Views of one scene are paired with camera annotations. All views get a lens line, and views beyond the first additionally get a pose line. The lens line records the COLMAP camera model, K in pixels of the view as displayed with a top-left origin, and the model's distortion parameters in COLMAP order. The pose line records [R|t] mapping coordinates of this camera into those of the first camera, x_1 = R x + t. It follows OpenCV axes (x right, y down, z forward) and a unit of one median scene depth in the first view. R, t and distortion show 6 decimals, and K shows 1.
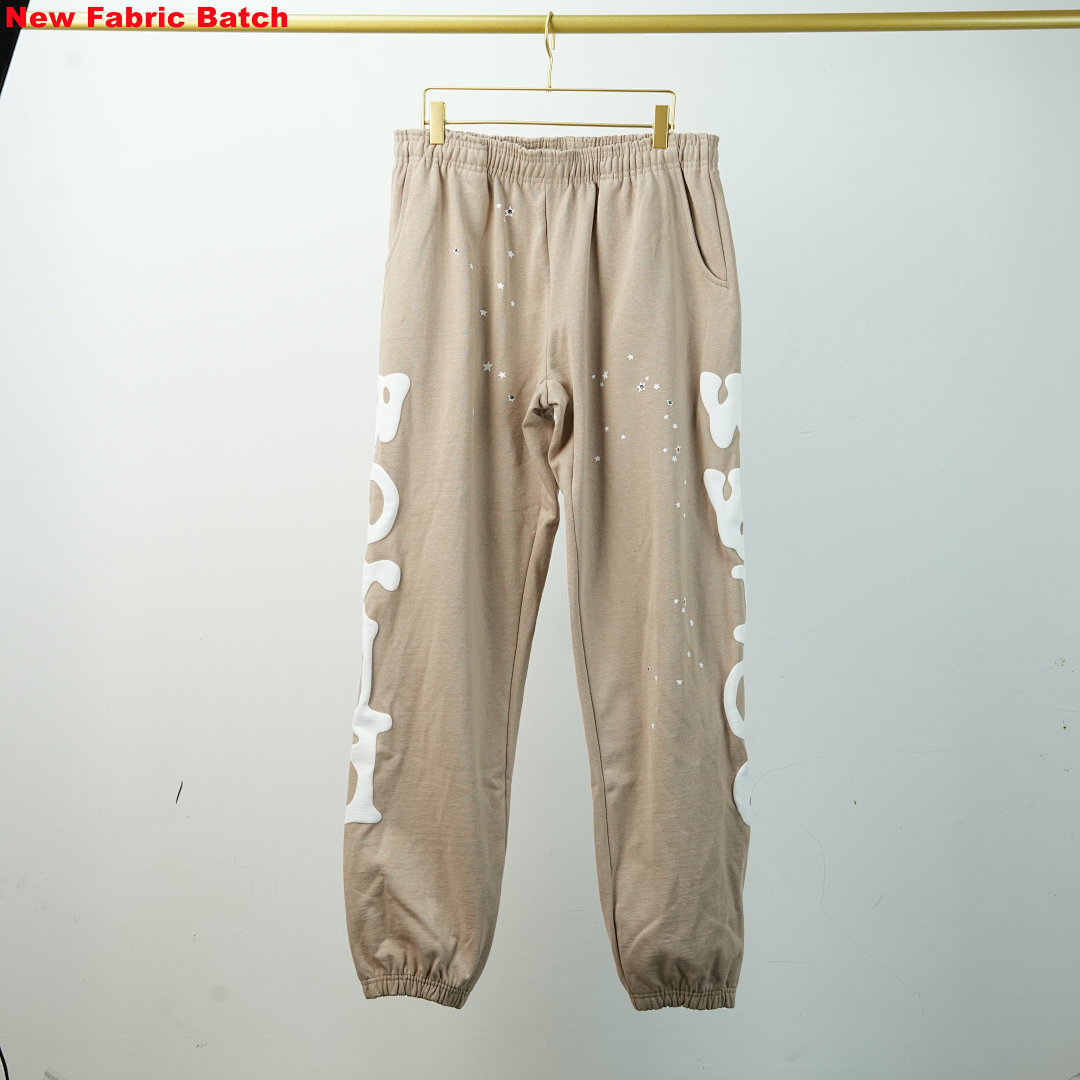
lens RADIAL K [[3019.9, 0, 540.0], [0, 3019.9, 540.0], [0, 0, 1]] dist [0.230044, 0.620727]
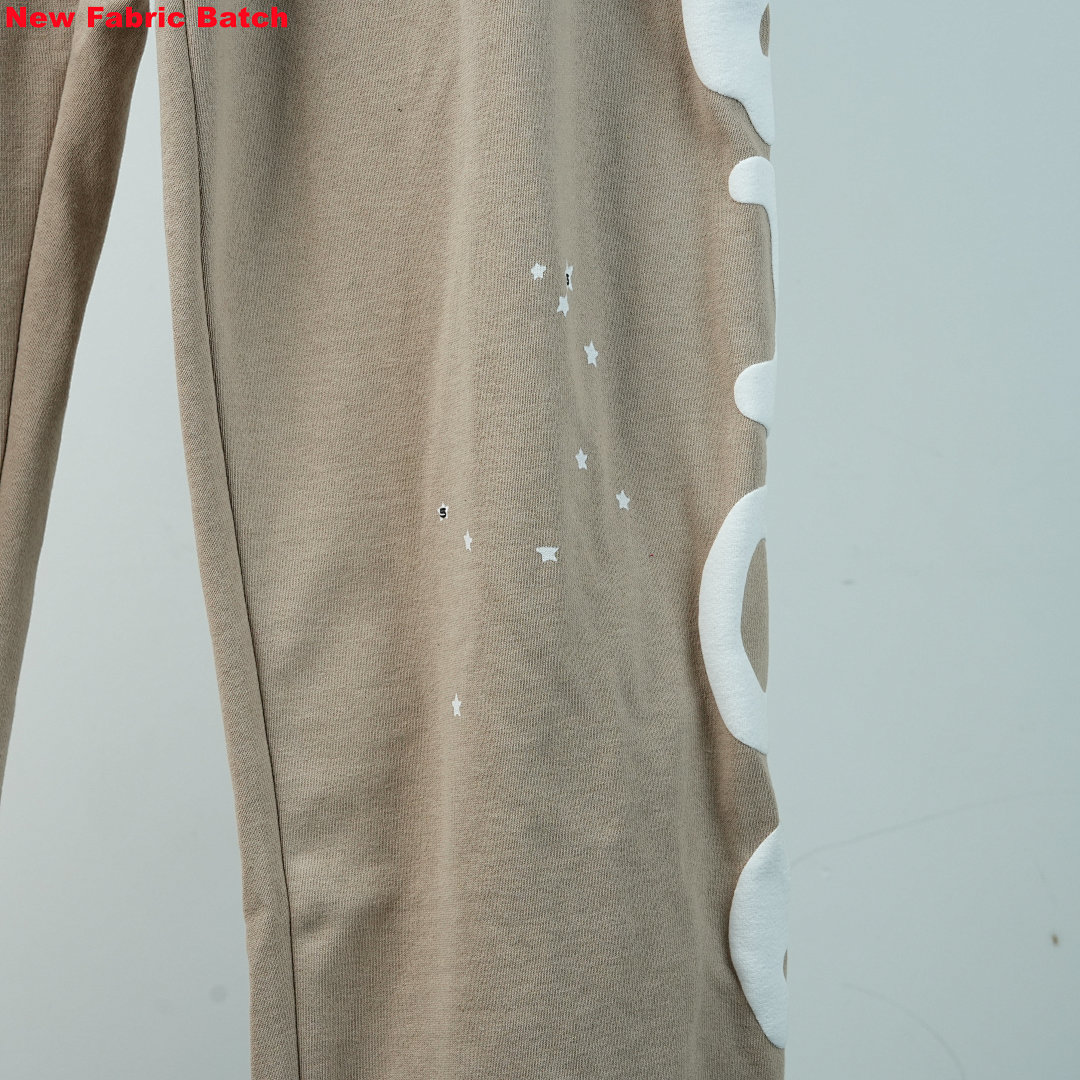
lens RADIAL K [[3019.9, 0, 540.0], [0, 3019.9, 540.0], [0, 0, 1]] dist [0.230044, 0.620727]
pose [[0.999546, 0.005230, 0.029661, 0.036521], [-0.004732, 0.999847, -0.016835, 0.050132], [-0.029745, 0.016687, 0.999418, 0.705797]]
